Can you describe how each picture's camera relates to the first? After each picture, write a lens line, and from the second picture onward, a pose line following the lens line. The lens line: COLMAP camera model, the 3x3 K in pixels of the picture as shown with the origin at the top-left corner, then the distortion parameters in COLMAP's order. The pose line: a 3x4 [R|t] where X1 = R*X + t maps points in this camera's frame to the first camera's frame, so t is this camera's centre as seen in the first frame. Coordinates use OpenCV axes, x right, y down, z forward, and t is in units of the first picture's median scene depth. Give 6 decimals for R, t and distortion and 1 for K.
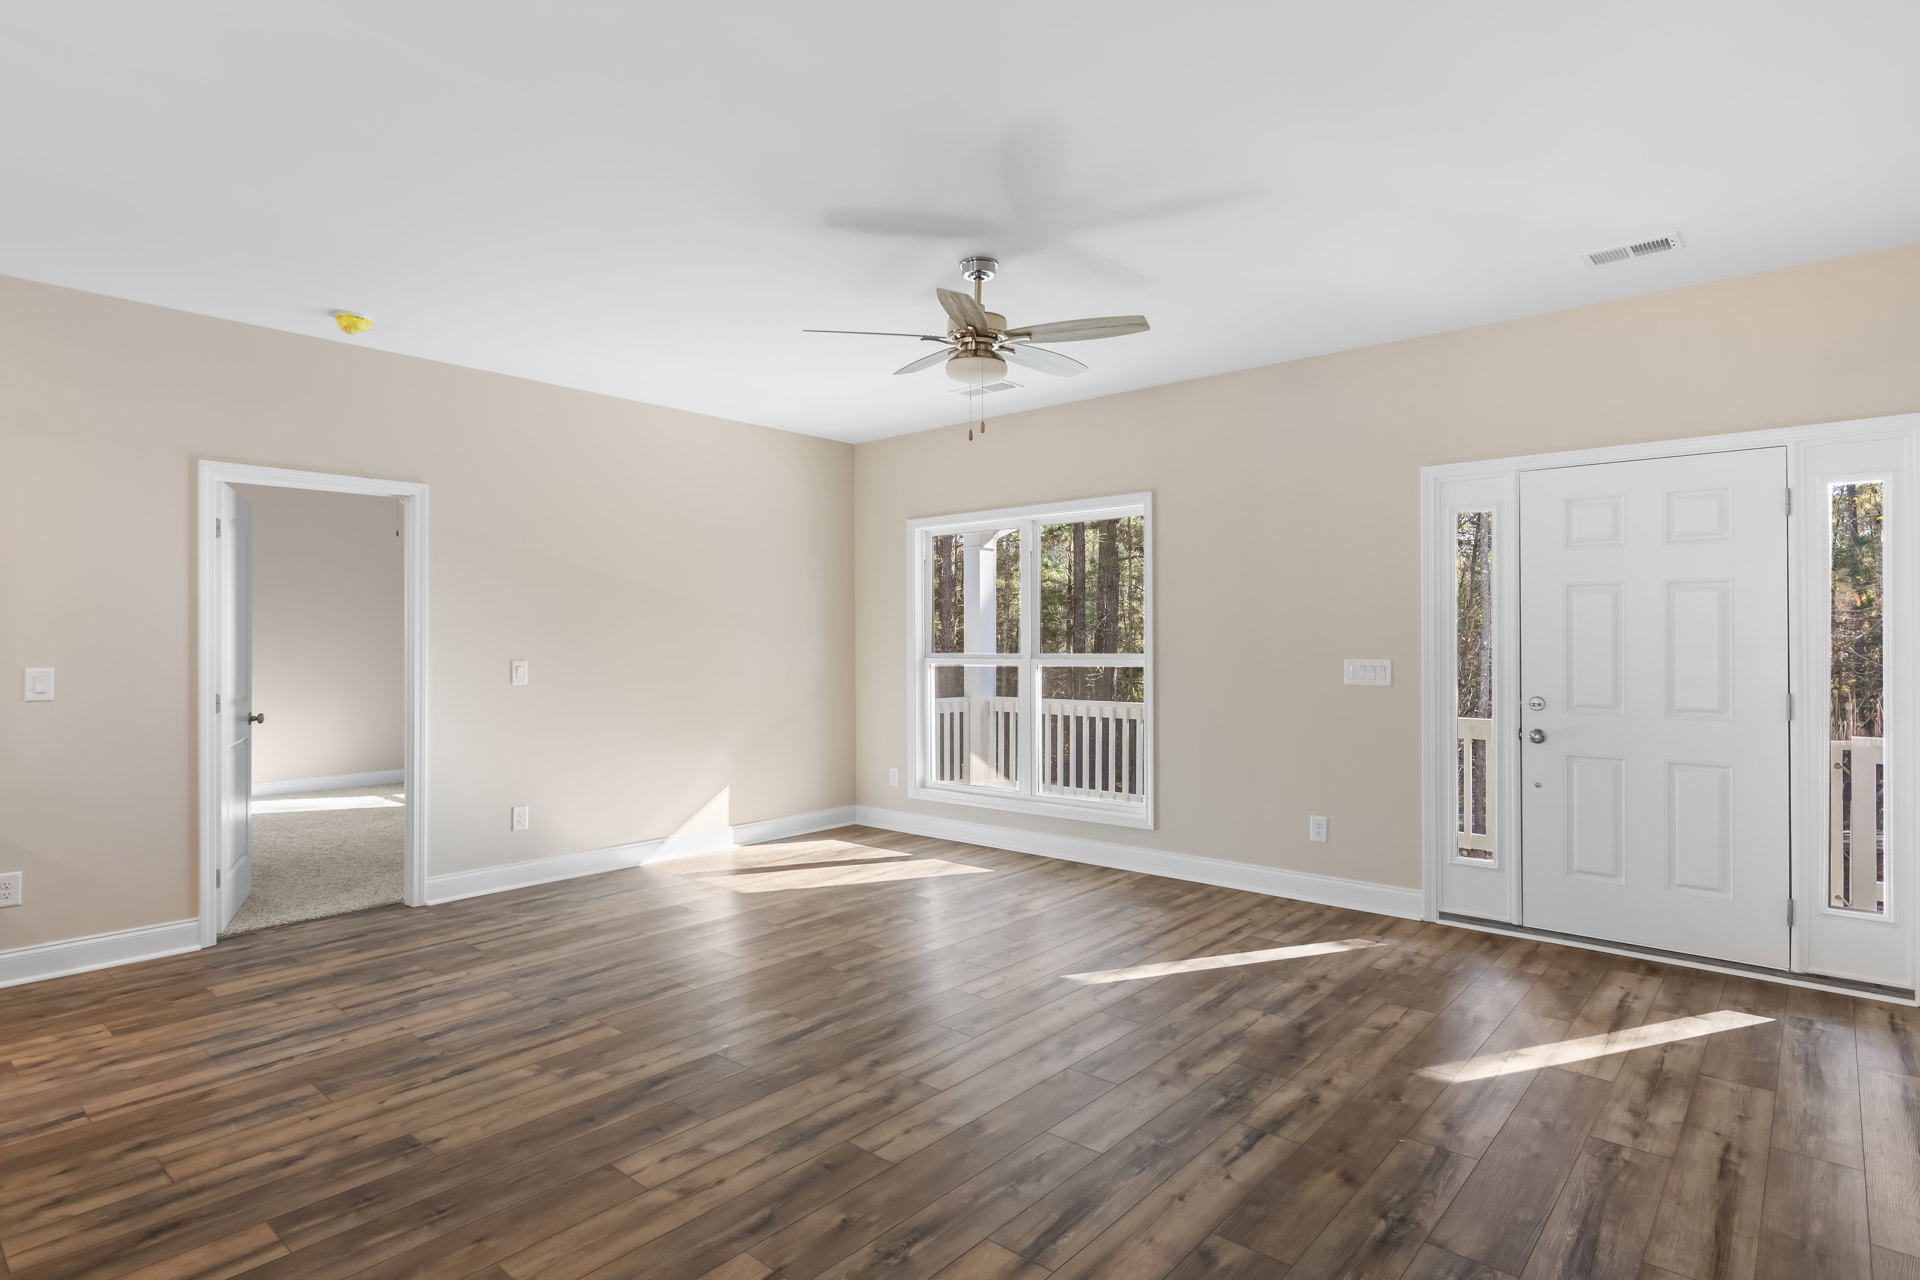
lens RADIAL K [[996.4, 0, 948.0], [0, 996.4, 633.8], [0, 0, 1]] dist [0.000312, 0.000040]
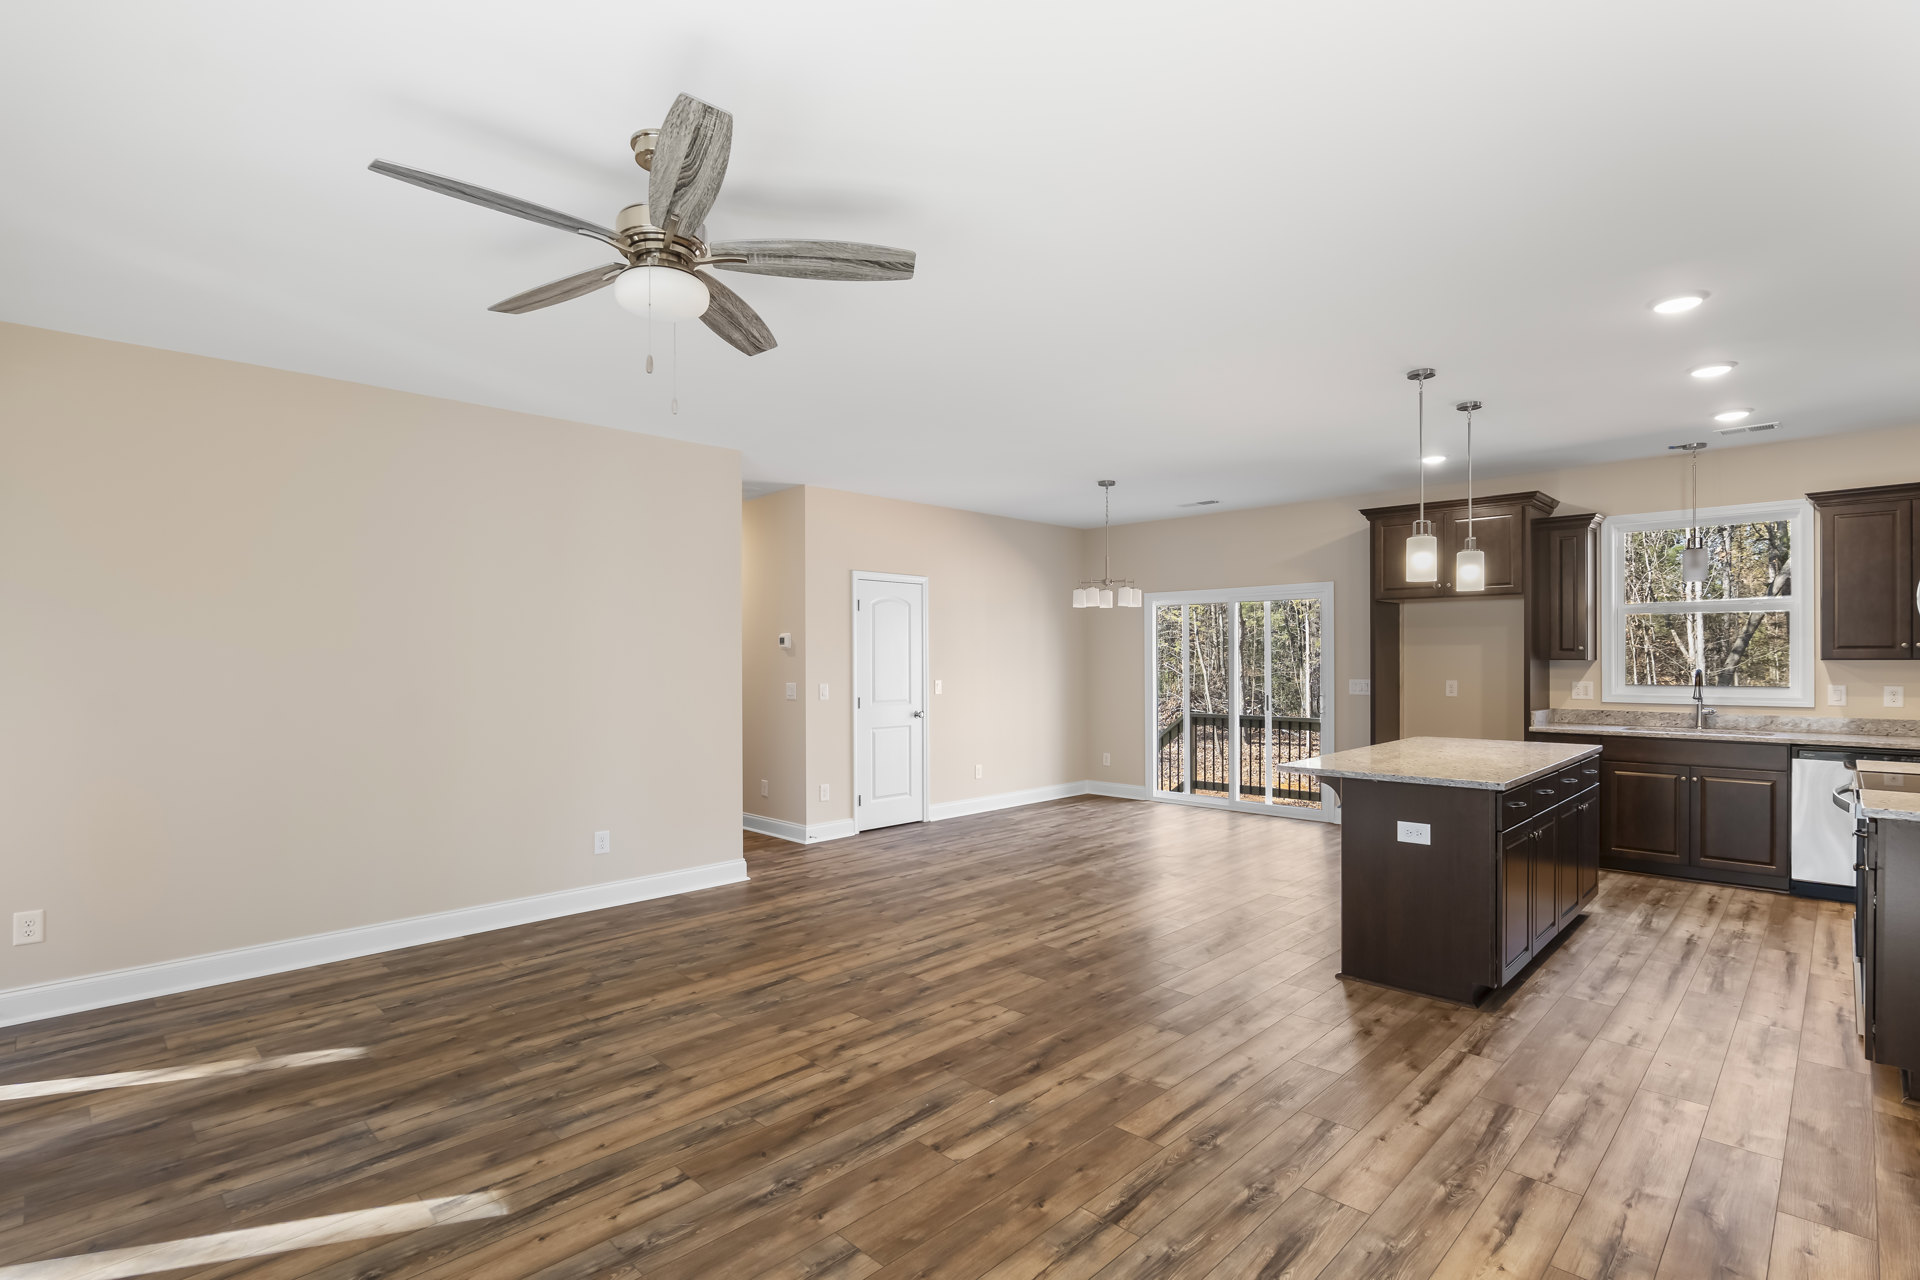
lens RADIAL K [[920.0, 0, 941.5], [0, 920.0, 663.4], [0, 0, 1]] dist [-0.017023, 0.001440]
pose [[-0.997598, 0.007235, 0.068884, -0.228684], [0.007238, 0.999974, -0.000203, -0.015440], [-0.068884, 0.000296, -0.997625, 1.814345]]
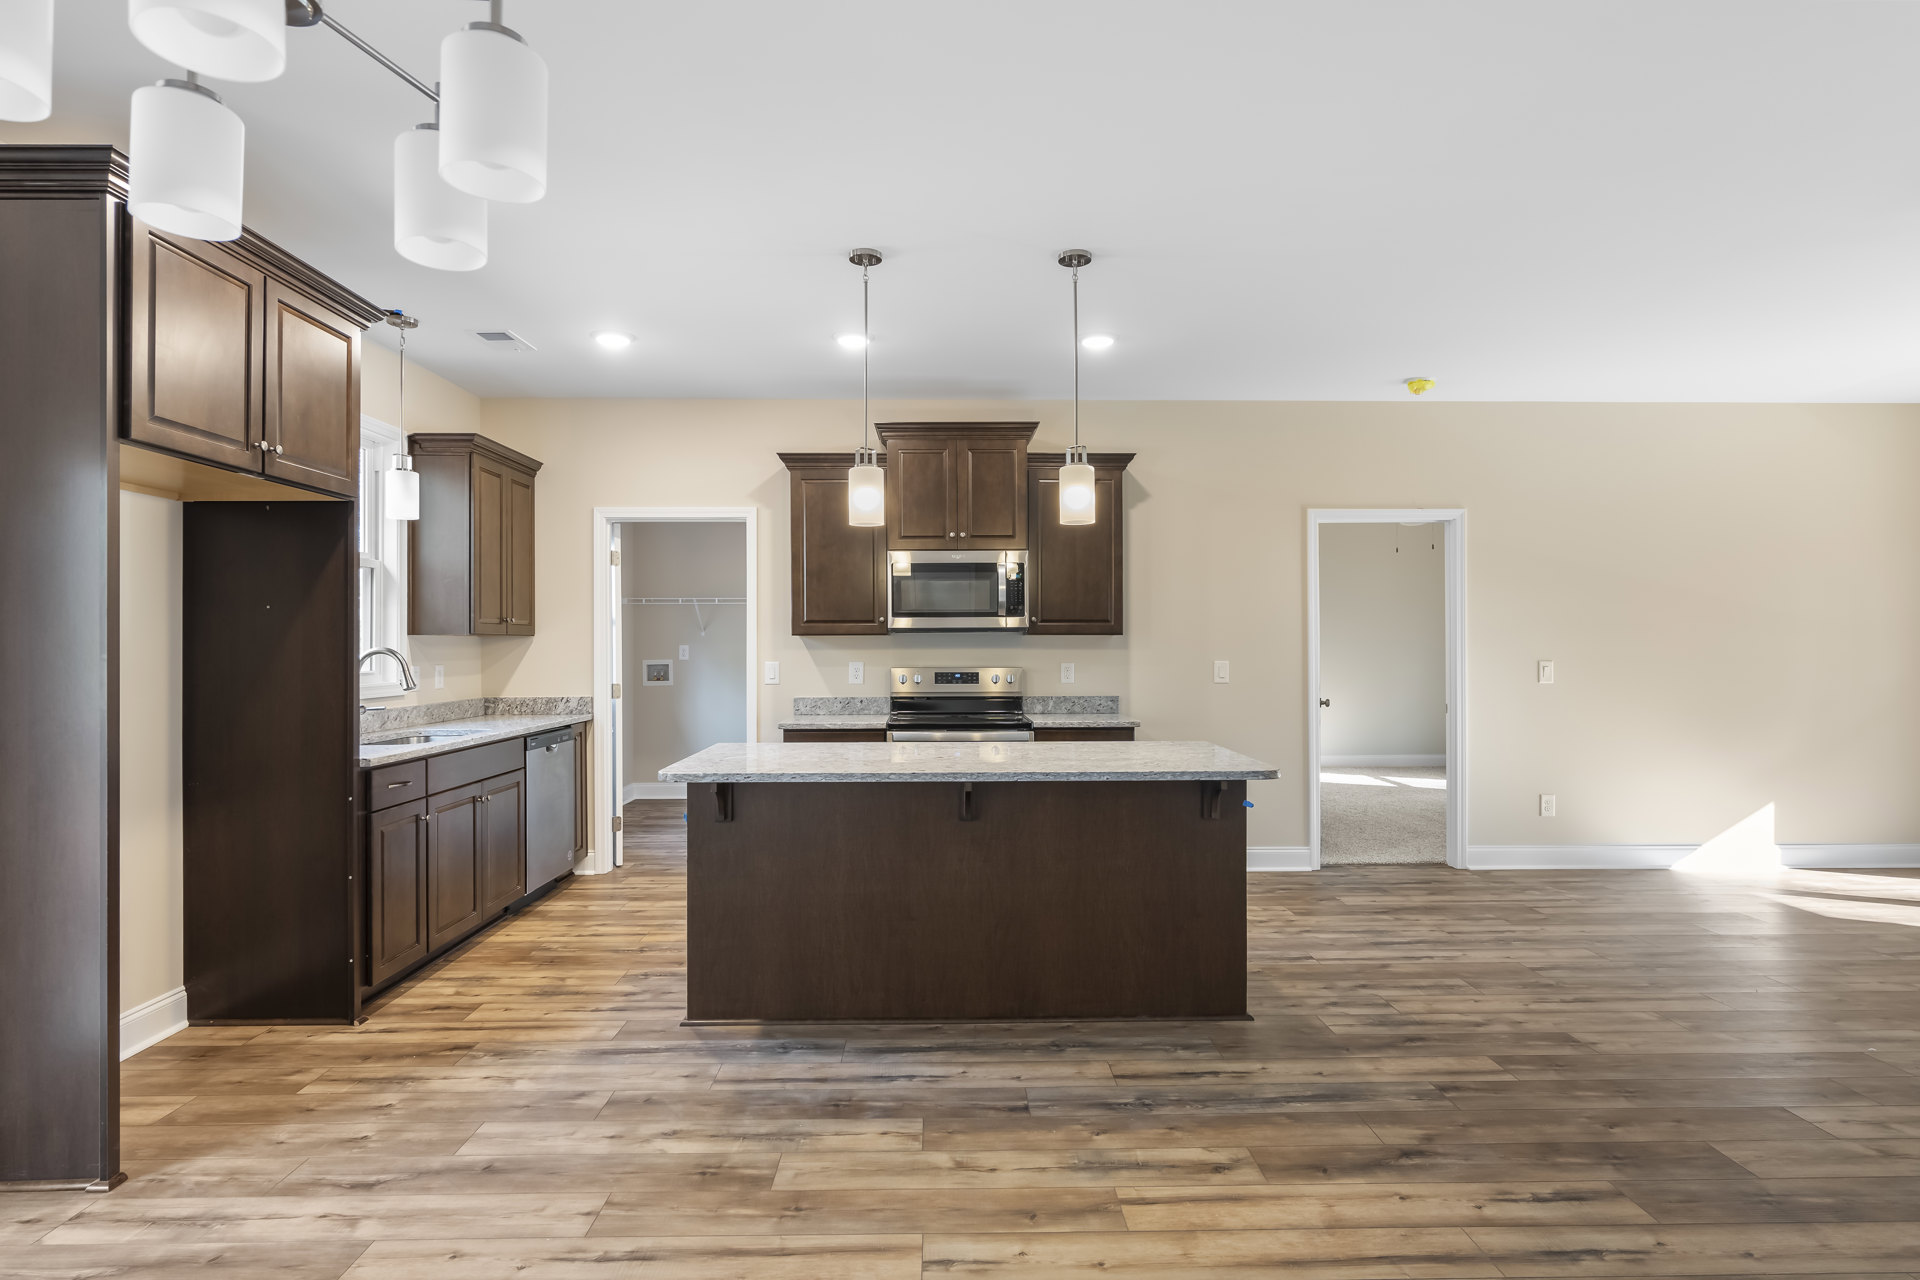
lens RADIAL K [[986.8, 0, 960.0], [0, 986.8, 640.0], [0, 0, 1]] dist [0.001433, -0.000095]
pose [[0.675521, -0.001714, -0.737339, -0.105703], [0.004732, 0.999987, 0.002011, -0.002166], [0.737326, -0.004847, 0.675520, -0.324946]]
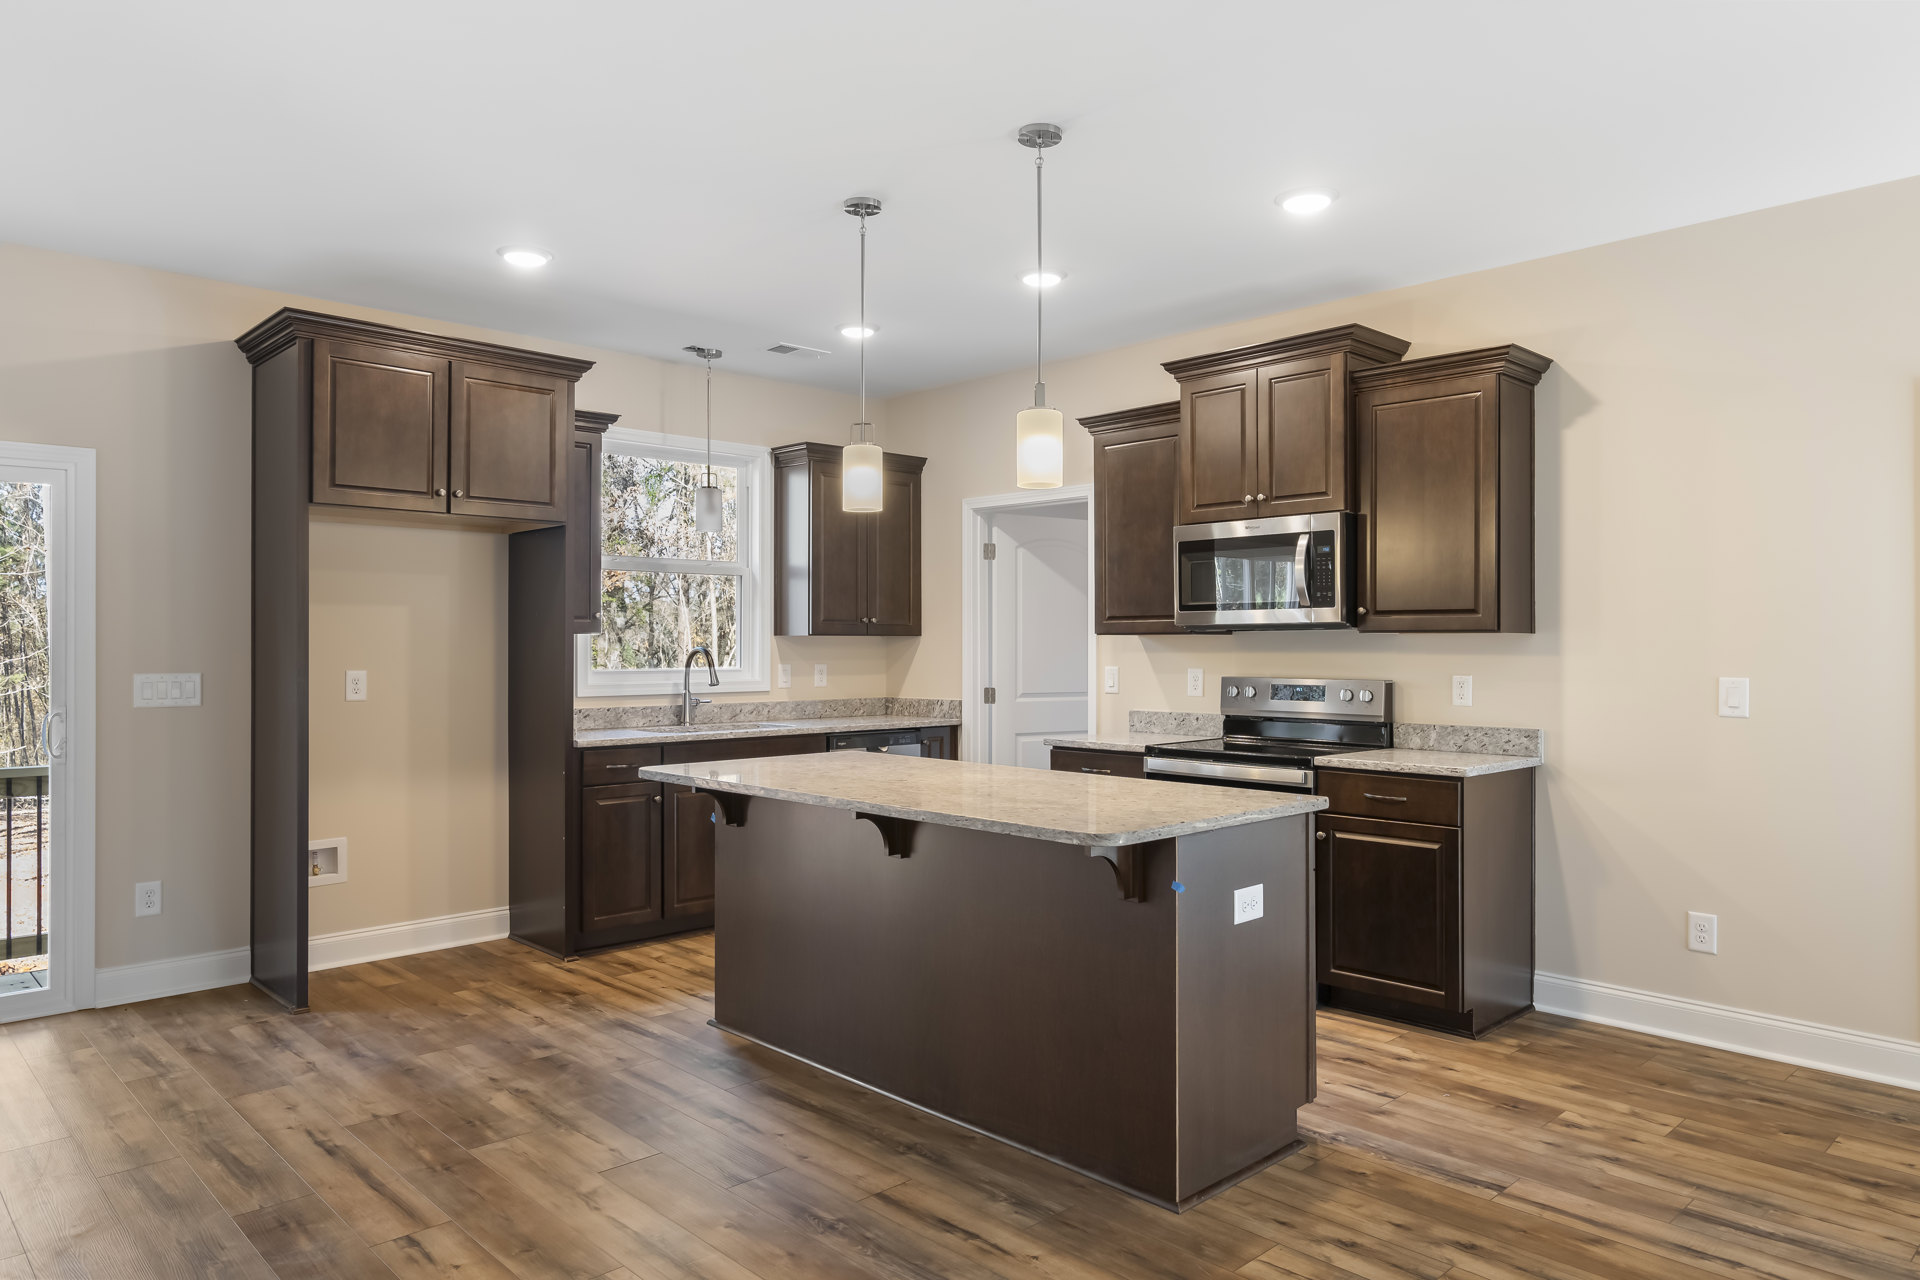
lens RADIAL K [[1235.9, 0, 964.9], [0, 1235.9, 640.2], [0, 0, 1]] dist [0.004843, 0.001838]
pose [[-0.081008, -0.000893, -0.996713, 0.205821], [0.005705, 0.999983, -0.001359, 0.000888], [0.996697, -0.005796, -0.081001, 0.512945]]
